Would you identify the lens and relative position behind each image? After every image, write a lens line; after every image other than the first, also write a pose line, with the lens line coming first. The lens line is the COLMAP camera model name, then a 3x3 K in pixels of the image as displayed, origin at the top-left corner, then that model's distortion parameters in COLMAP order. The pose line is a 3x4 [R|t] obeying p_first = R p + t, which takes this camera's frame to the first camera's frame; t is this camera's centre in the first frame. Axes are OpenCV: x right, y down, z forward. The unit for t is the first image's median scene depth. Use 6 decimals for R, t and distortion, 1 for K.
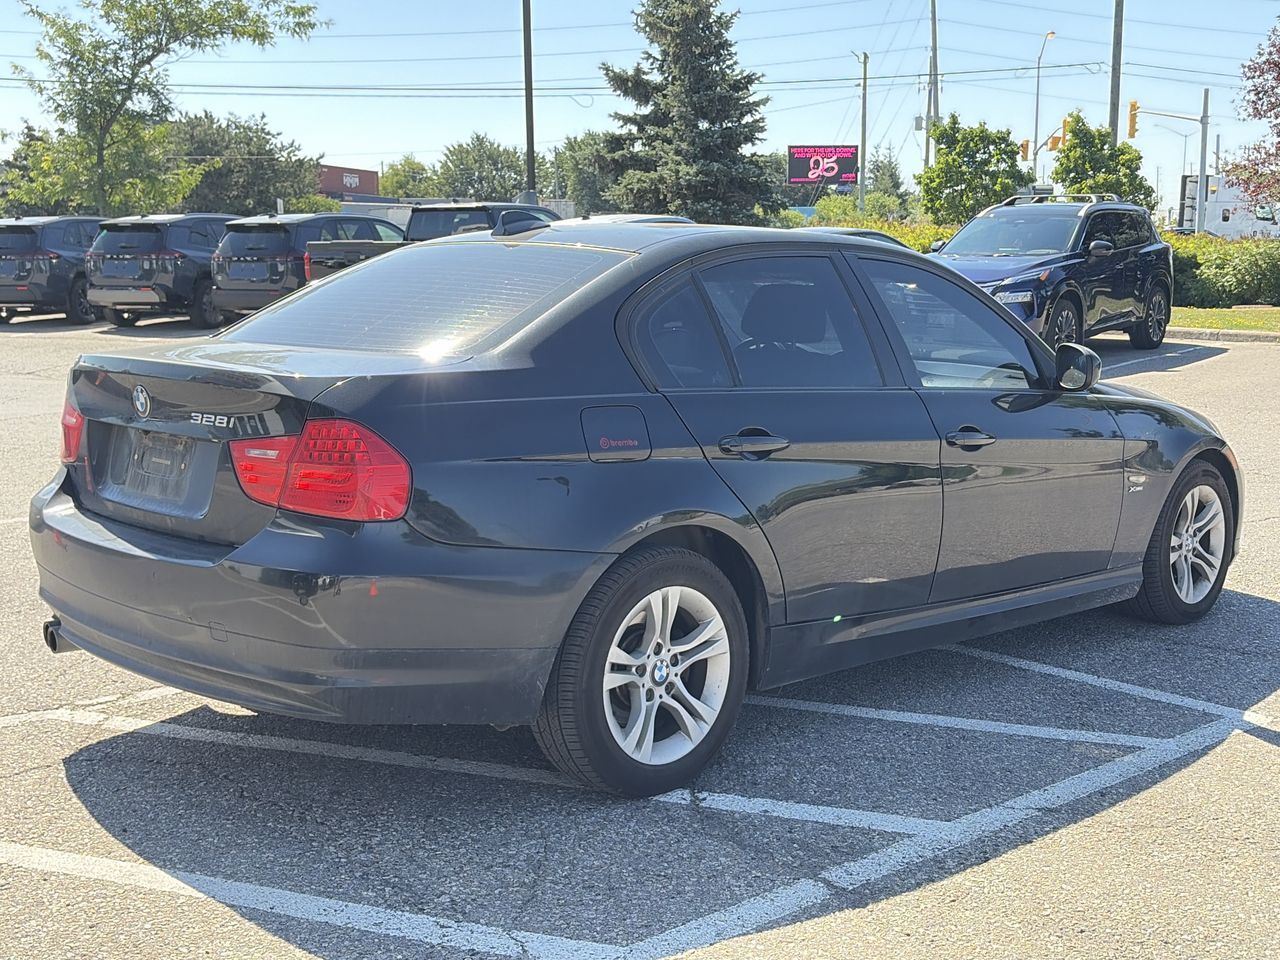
lens RADIAL K [[1530.7, 0, 632.1], [0, 1530.7, 471.7], [0, 0, 1]] dist [0.154770, -0.516735]
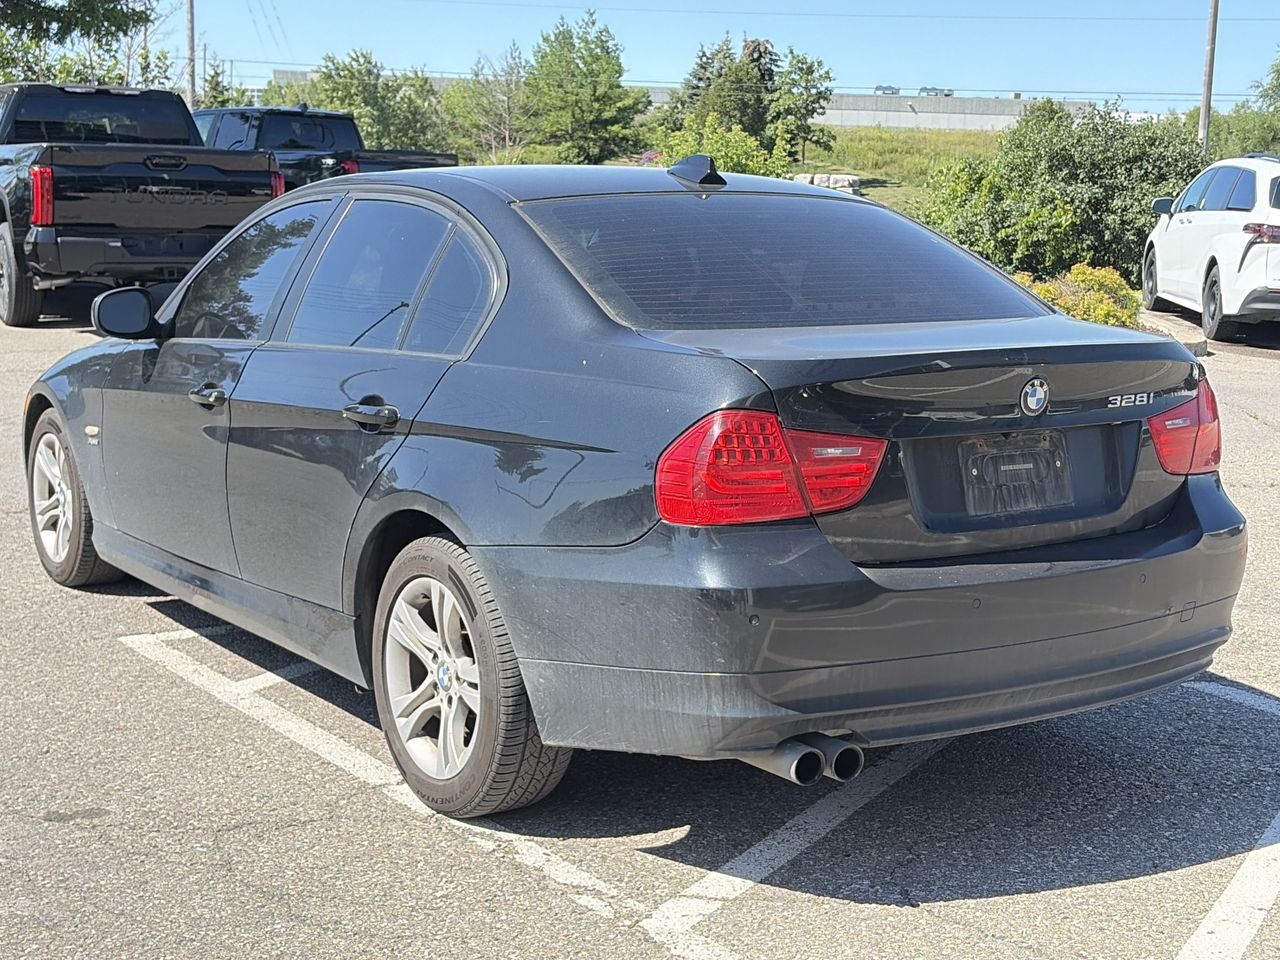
lens RADIAL K [[1810.4, 0, 640.0], [0, 1810.4, 480.0], [0, 0, 1]] dist [0.181673, -0.616114]
pose [[0.160559, -0.157254, 0.974419, -0.275891], [0.115298, 0.983456, 0.139715, -0.034248], [-0.980269, 0.089916, 0.176033, 0.217726]]
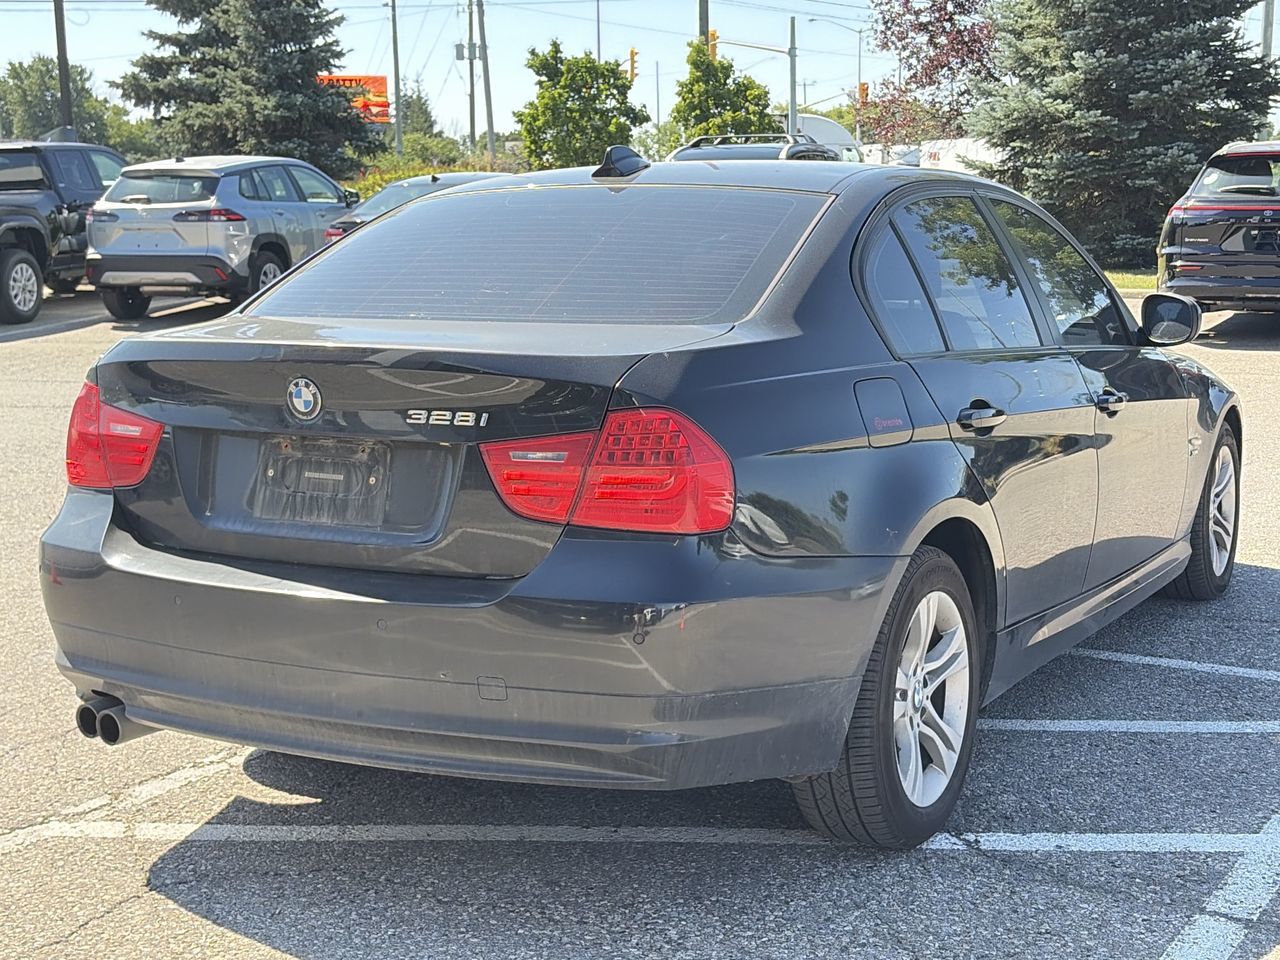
lens RADIAL K [[1810.4, 0, 640.0], [0, 1810.4, 480.0], [0, 0, 1]] dist [0.181673, -0.616114]
pose [[0.956381, -0.056103, 0.286685, -0.087496], [0.053644, 0.998425, 0.016432, -0.002388], [-0.287155, -0.000336, 0.957884, 0.020318]]
